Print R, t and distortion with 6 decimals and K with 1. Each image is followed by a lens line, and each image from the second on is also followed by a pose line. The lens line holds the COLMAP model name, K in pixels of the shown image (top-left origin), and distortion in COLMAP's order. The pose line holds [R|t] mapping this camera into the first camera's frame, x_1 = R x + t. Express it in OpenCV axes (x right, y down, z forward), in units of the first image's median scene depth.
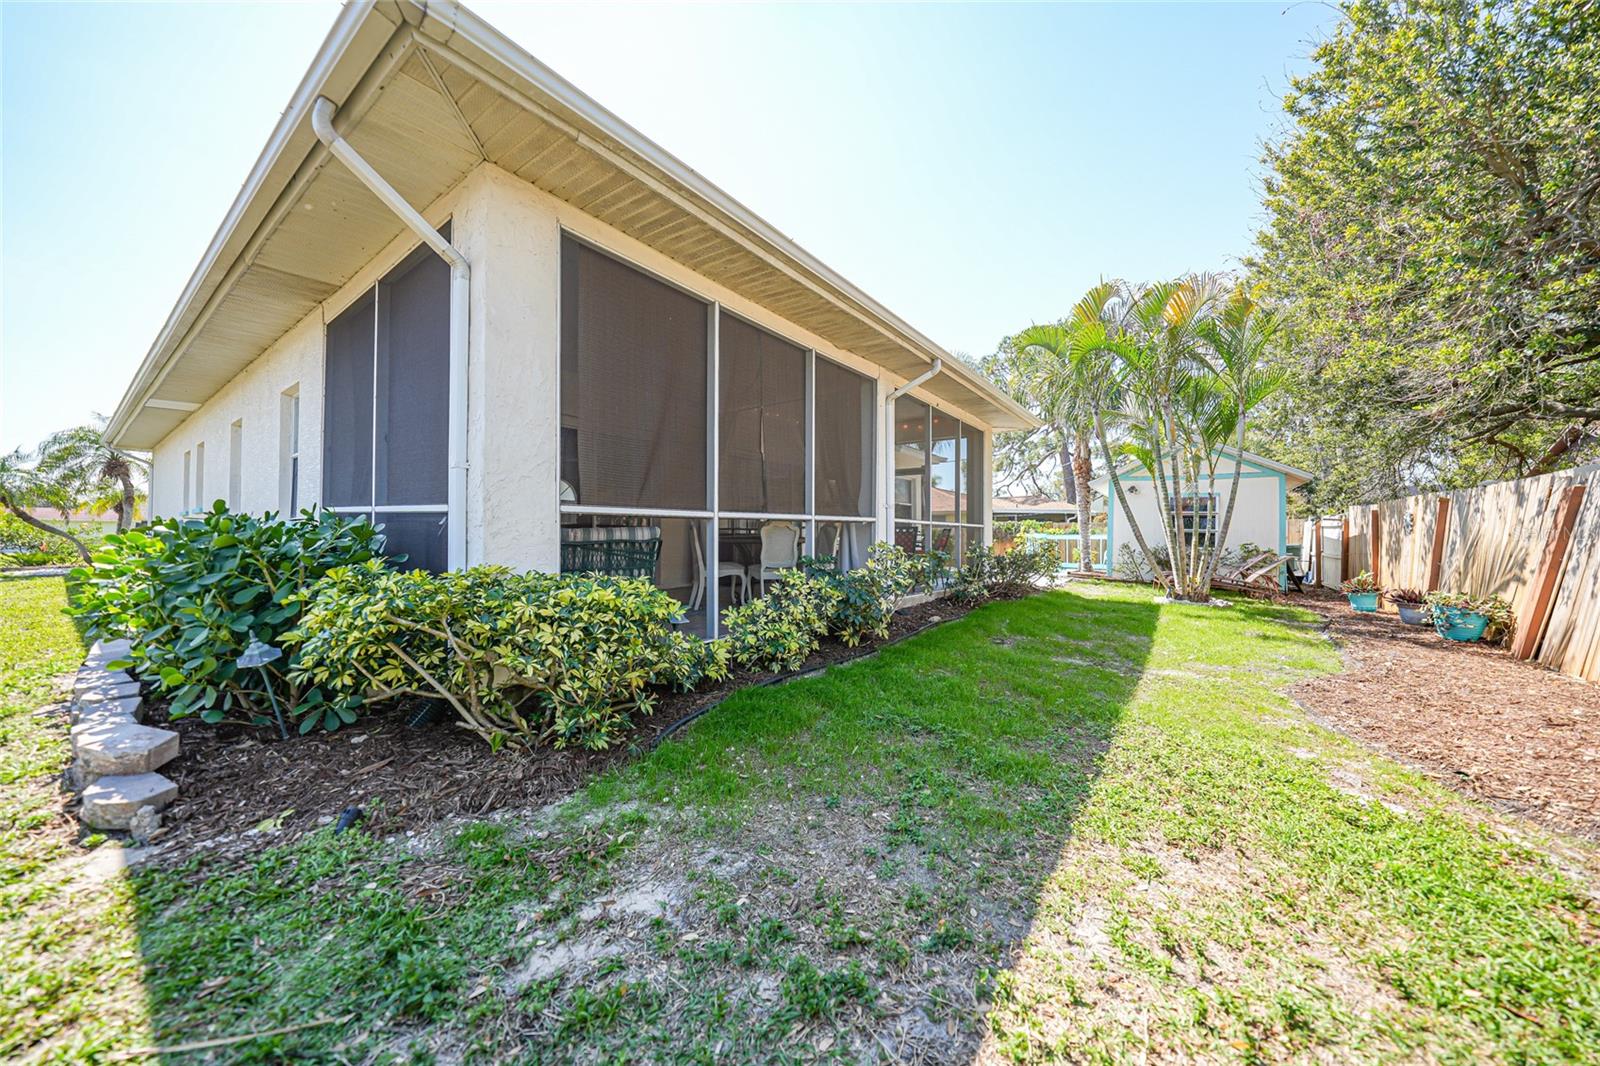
lens RADIAL K [[554.3, 0, 788.2], [0, 554.3, 527.0], [0, 0, 1]] dist [-0.025964, 0.006892]
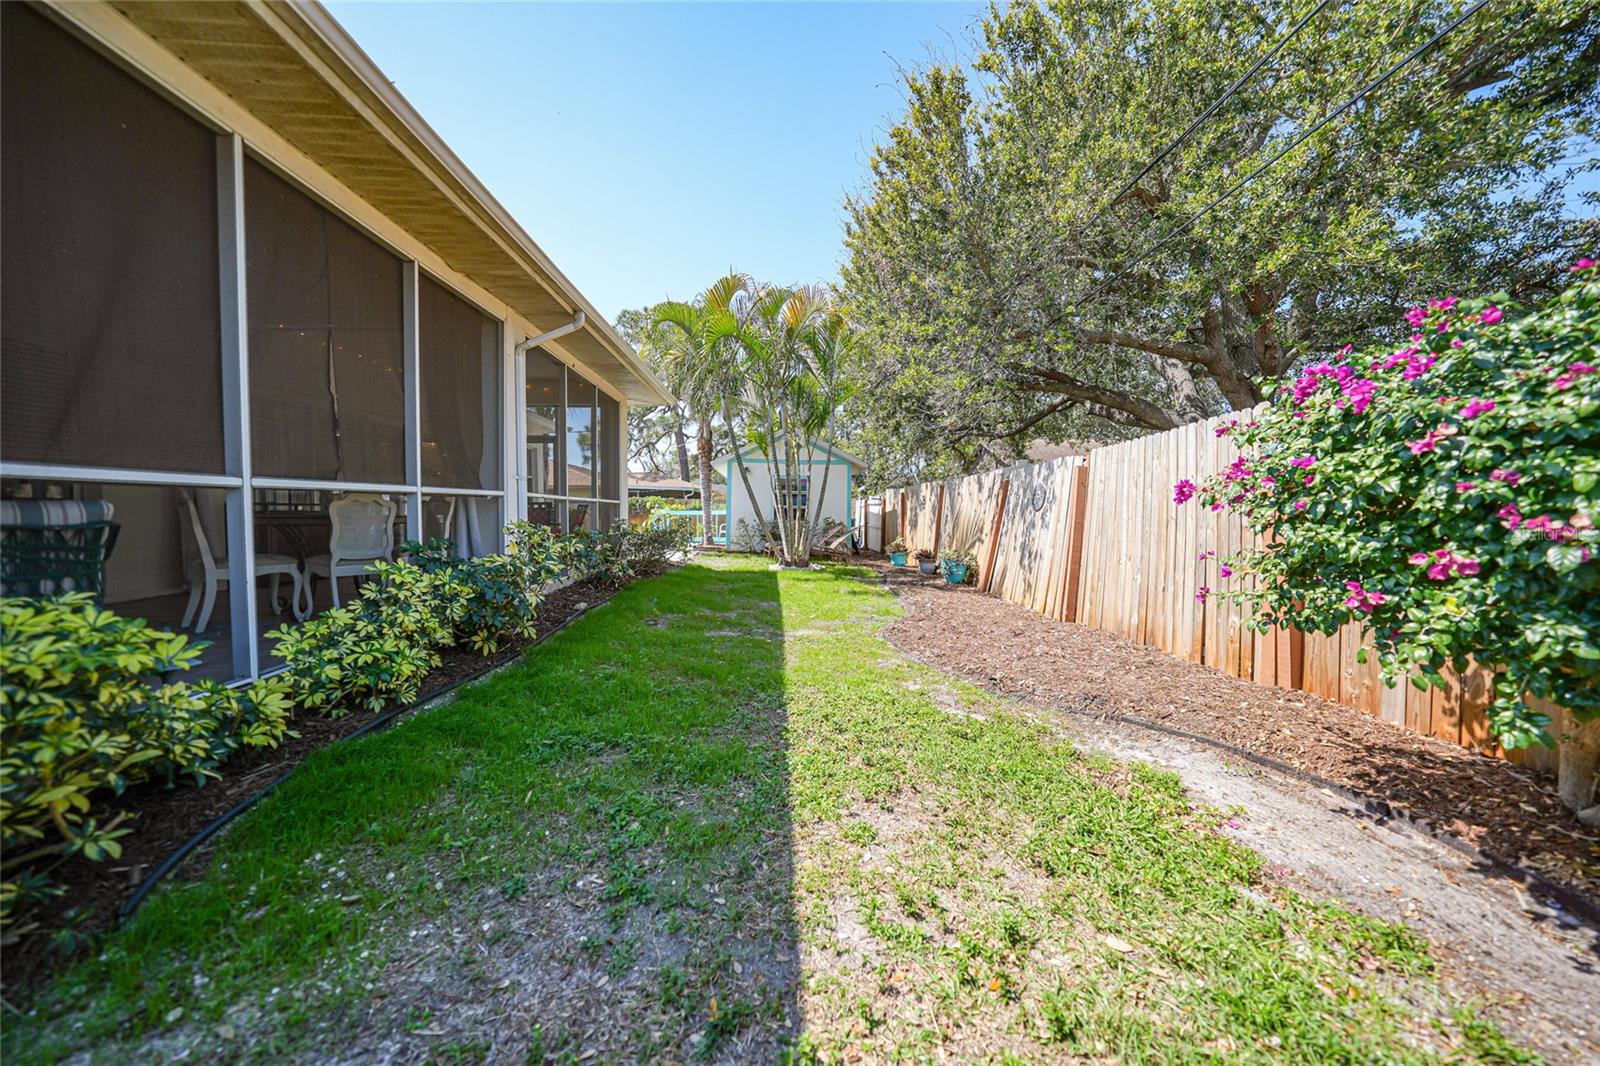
lens RADIAL K [[554.3, 0, 788.2], [0, 554.3, 527.0], [0, 0, 1]] dist [-0.025964, 0.006892]
pose [[0.774345, -0.021807, 0.632387, -0.046202], [-0.006548, 0.999076, 0.042469, -0.001831], [-0.632729, -0.037026, 0.773487, 0.132242]]
